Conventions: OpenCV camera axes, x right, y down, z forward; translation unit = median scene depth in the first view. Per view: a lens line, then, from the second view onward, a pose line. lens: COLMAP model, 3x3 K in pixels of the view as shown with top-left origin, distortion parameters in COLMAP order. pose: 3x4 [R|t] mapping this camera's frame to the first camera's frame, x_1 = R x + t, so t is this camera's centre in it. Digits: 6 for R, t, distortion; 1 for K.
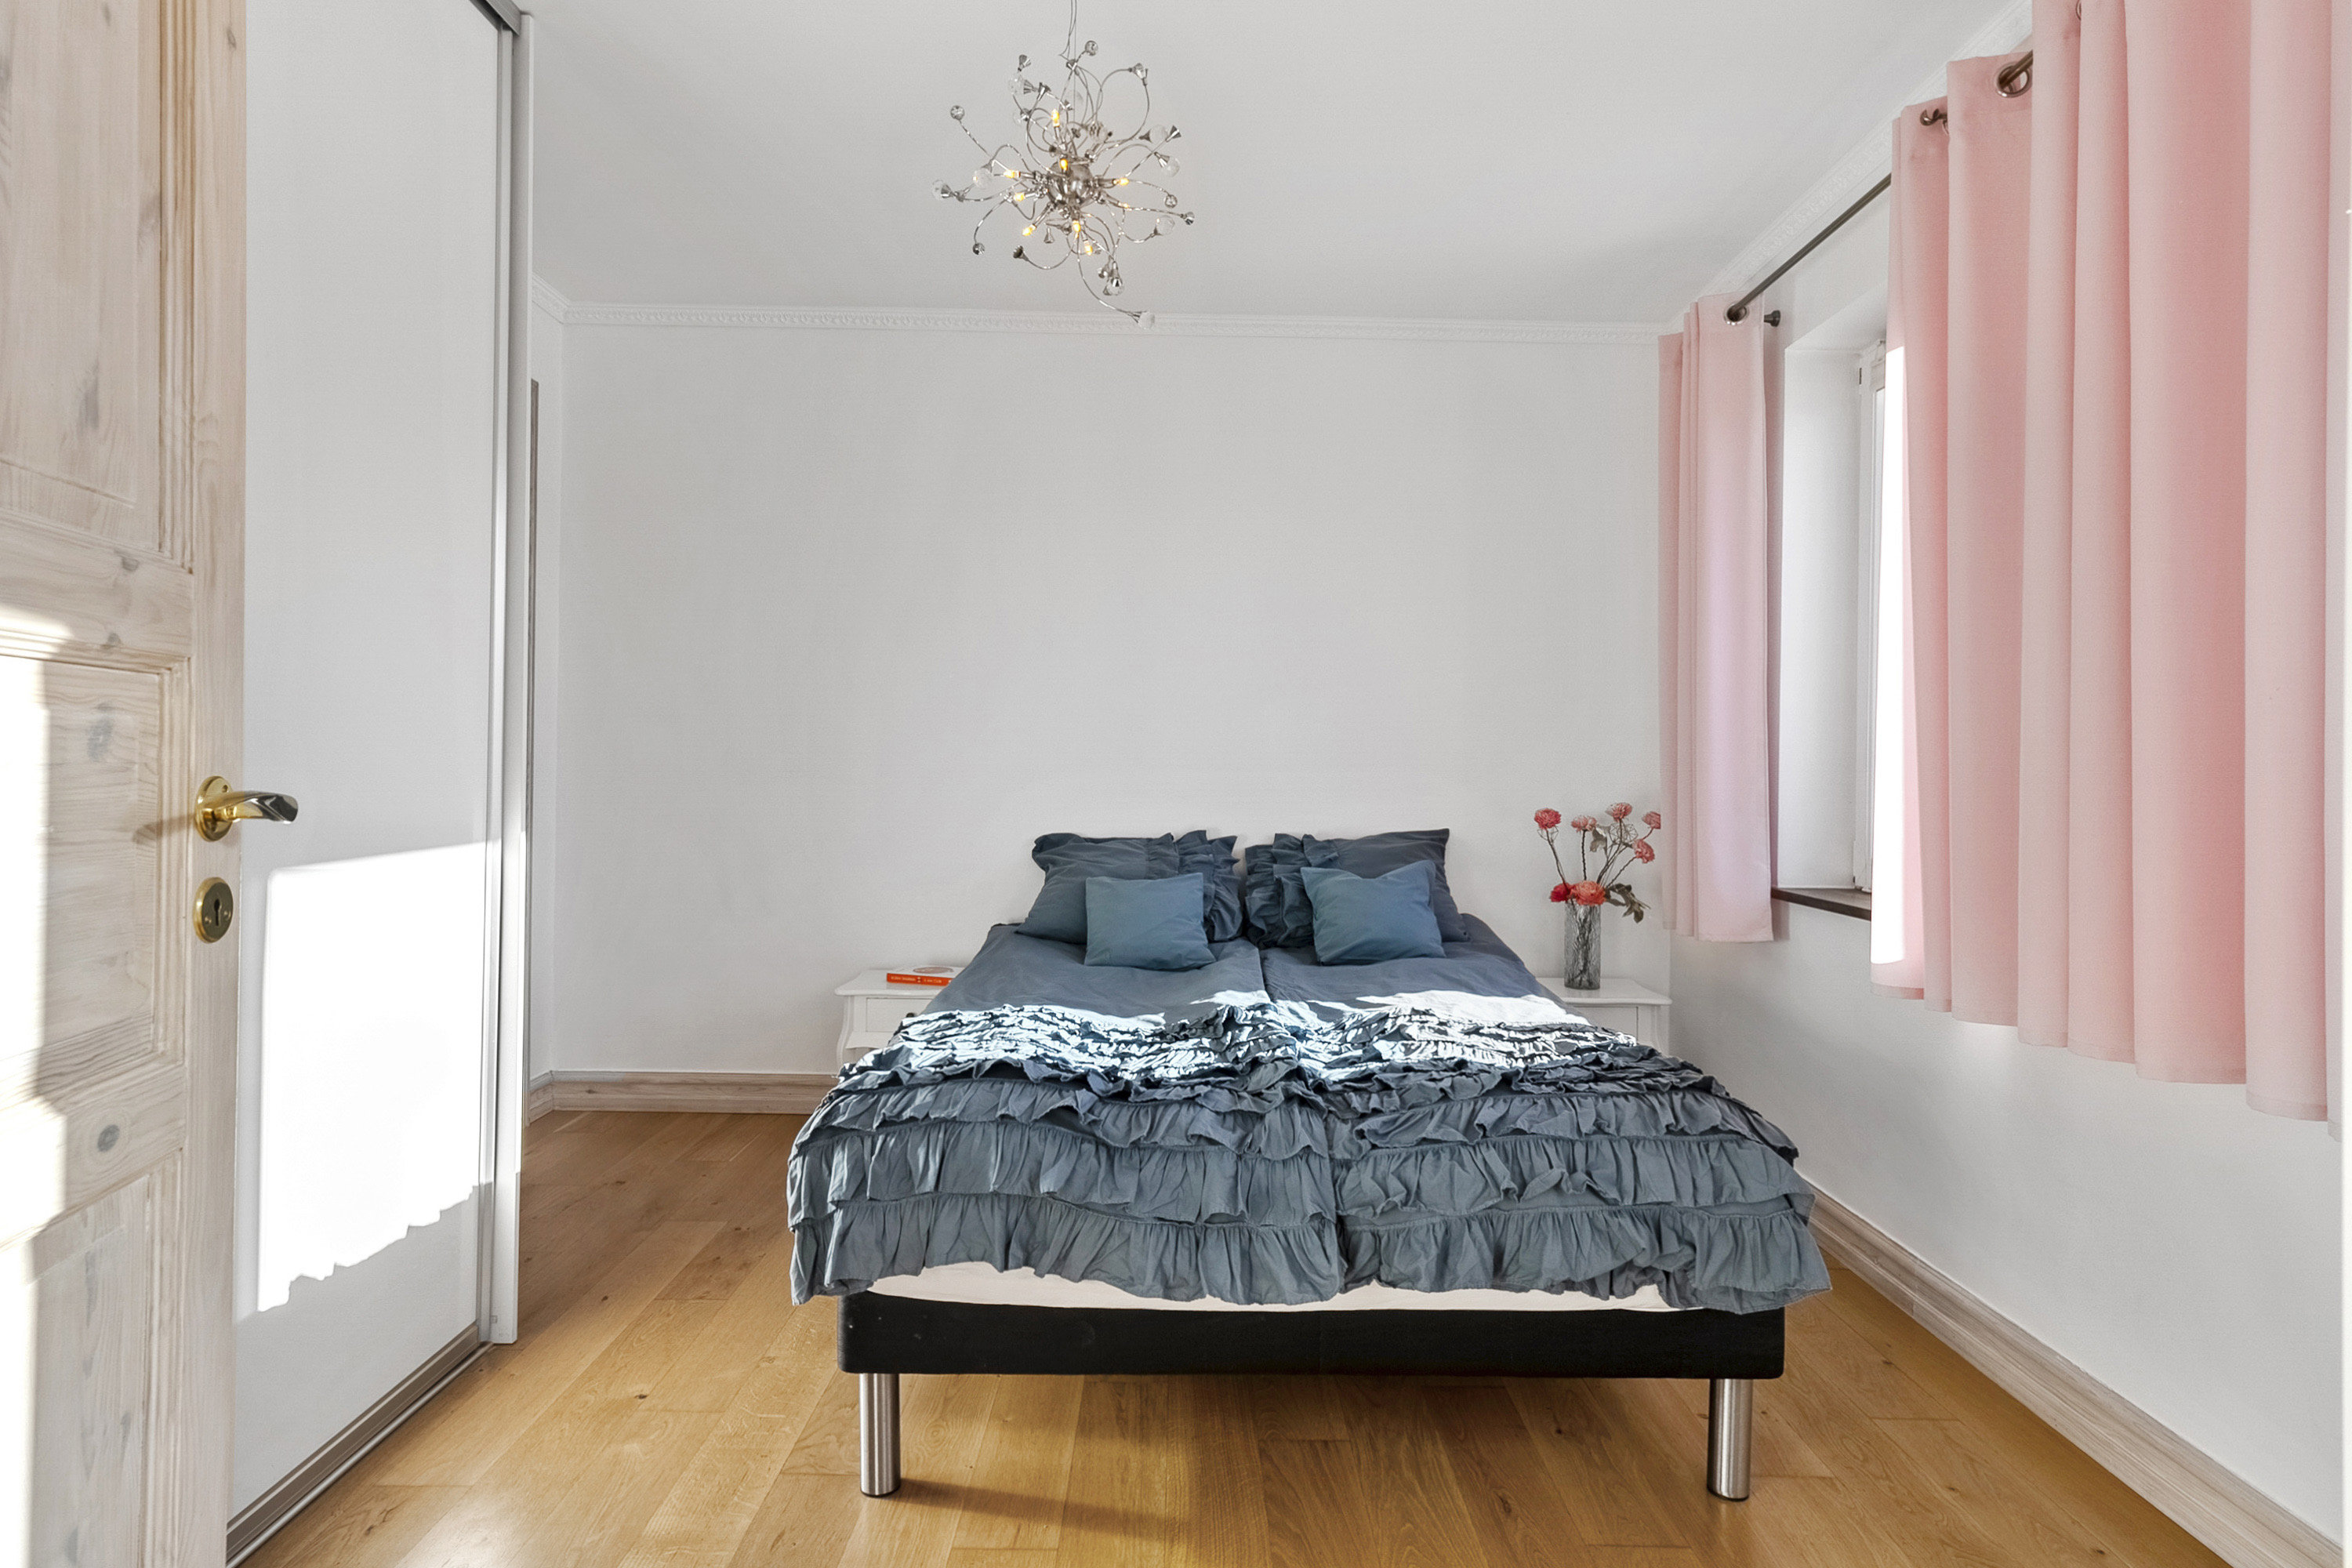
lens RADIAL K [[1300.7, 0, 1180.5], [0, 1300.7, 790.2], [0, 0, 1]] dist [-0.000655, 0.000291]
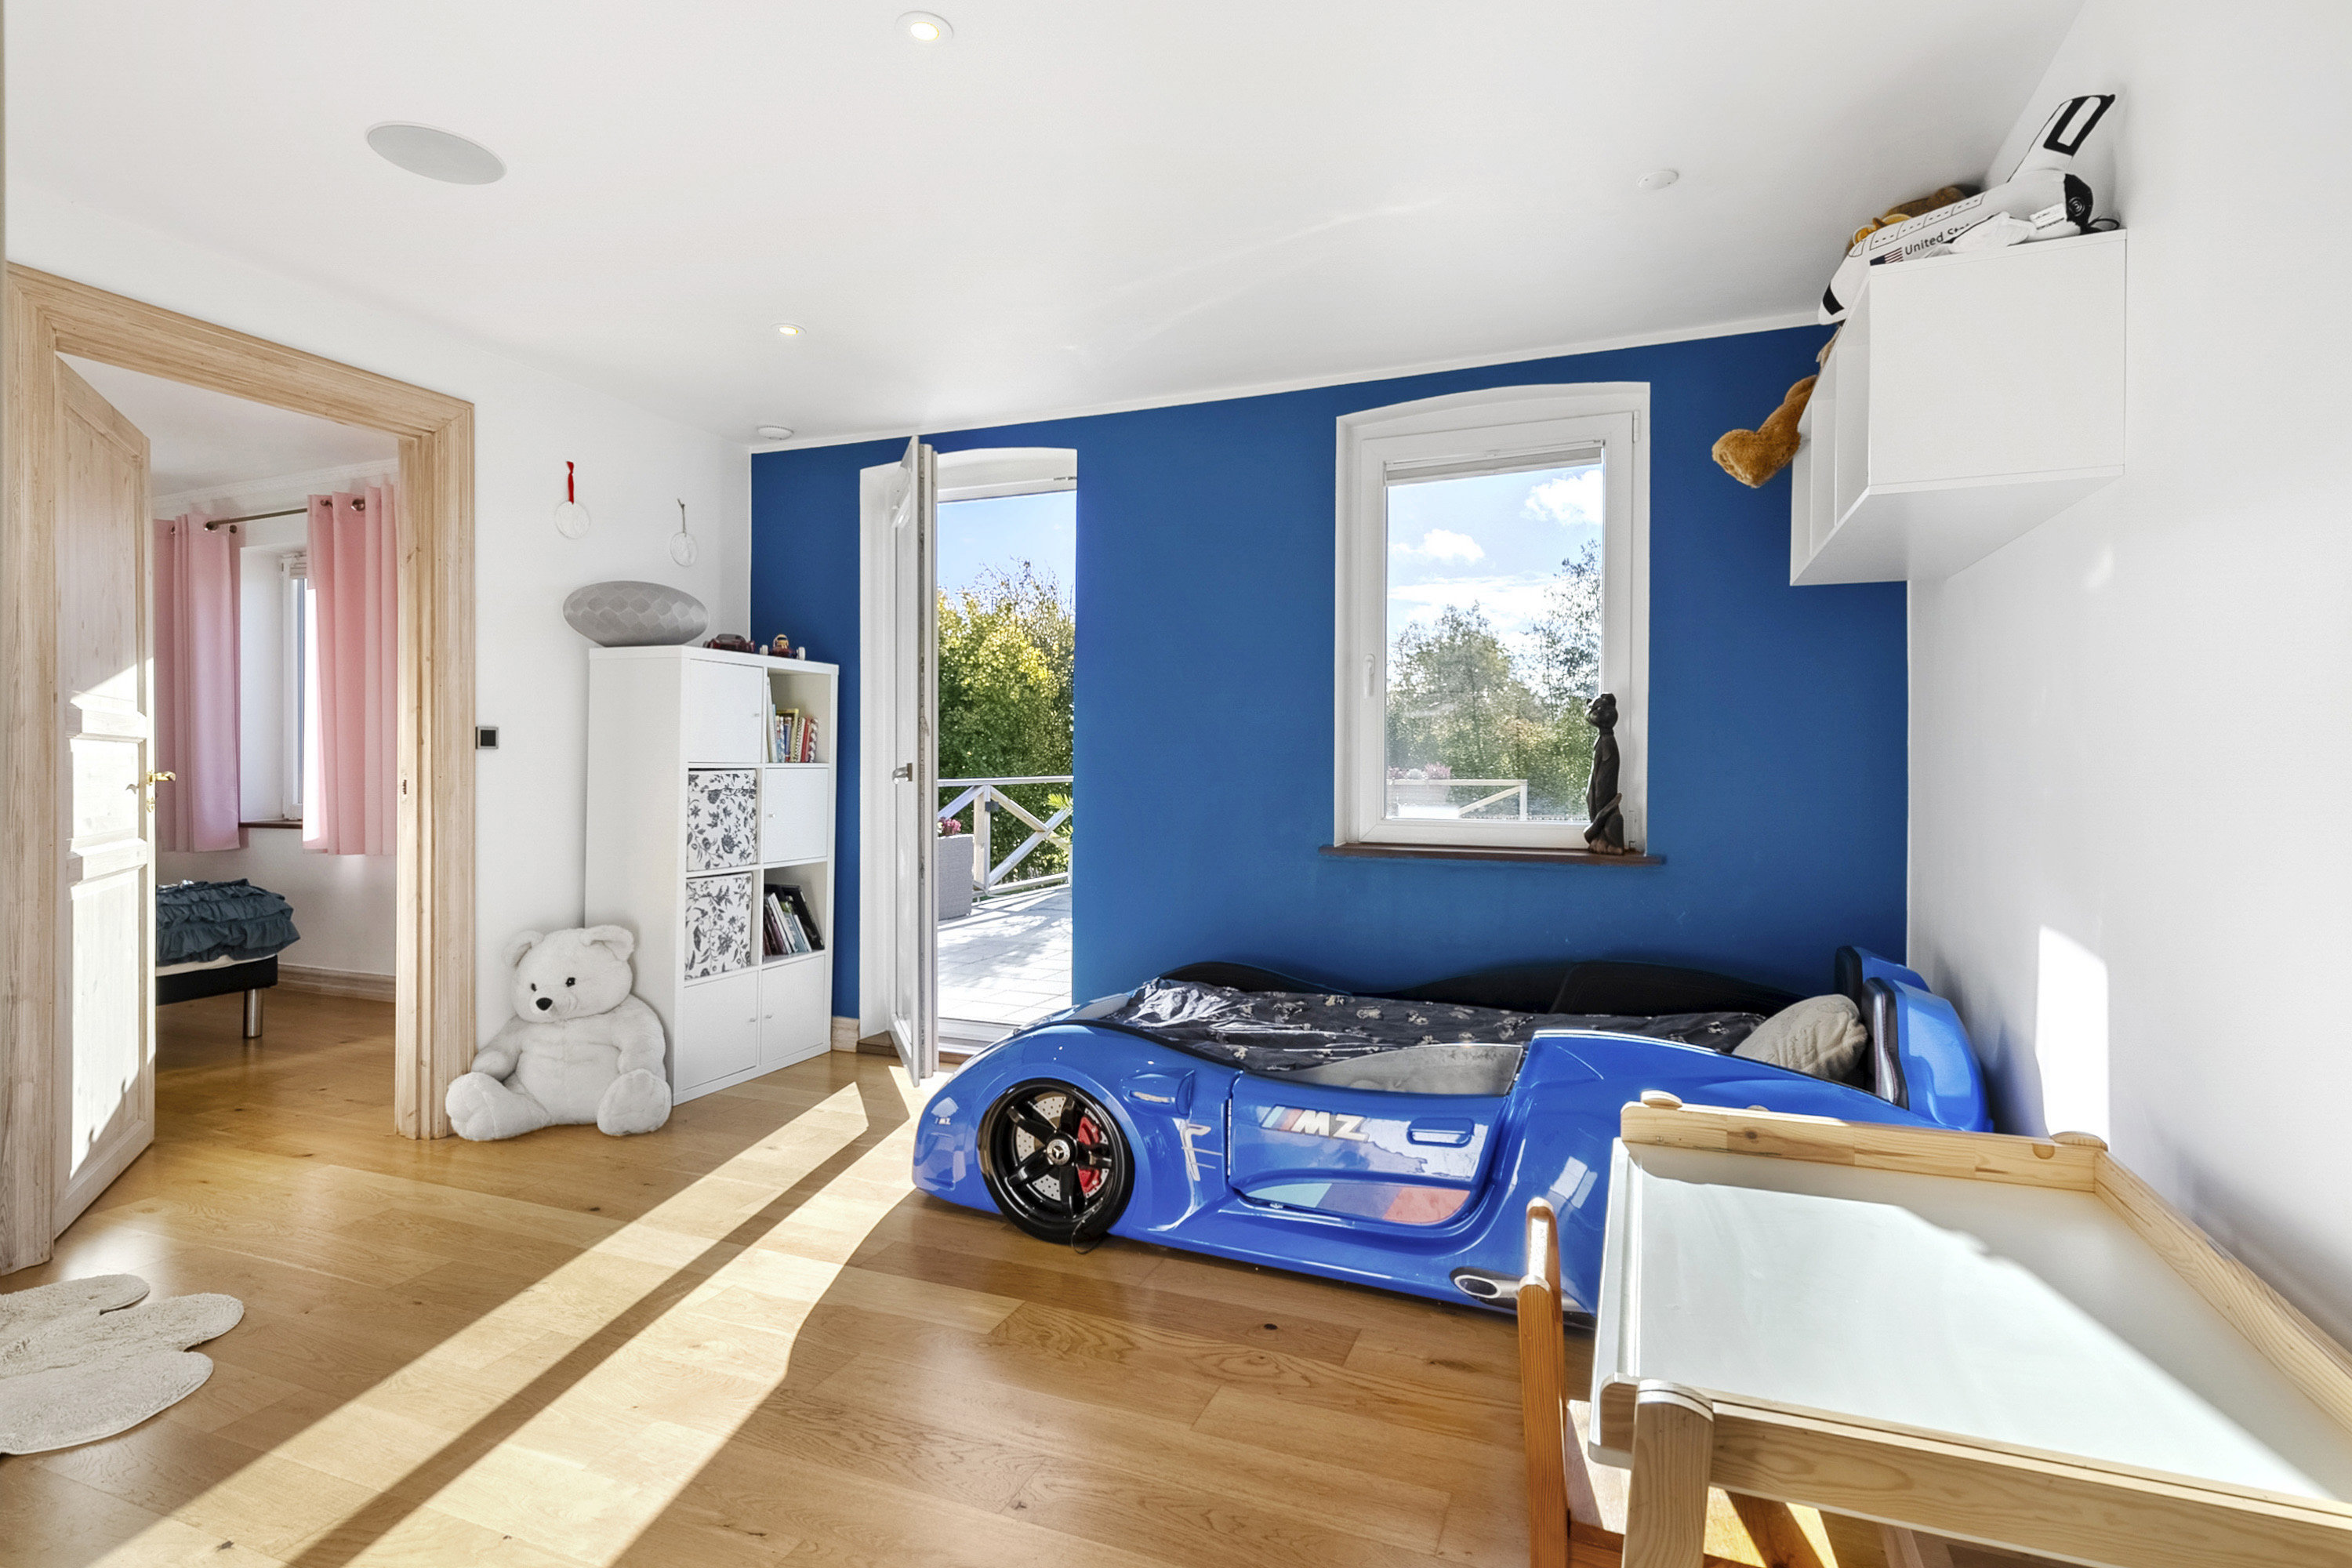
lens RADIAL K [[1124.6, 0, 1183.3], [0, 1124.6, 787.6], [0, 0, 1]] dist [0.003114, 0.000339]
pose [[0.377185, -0.018560, 0.925952, -0.817412], [0.000585, 0.999804, 0.019802, -0.014236], [-0.926138, -0.006927, 0.377122, -1.350474]]
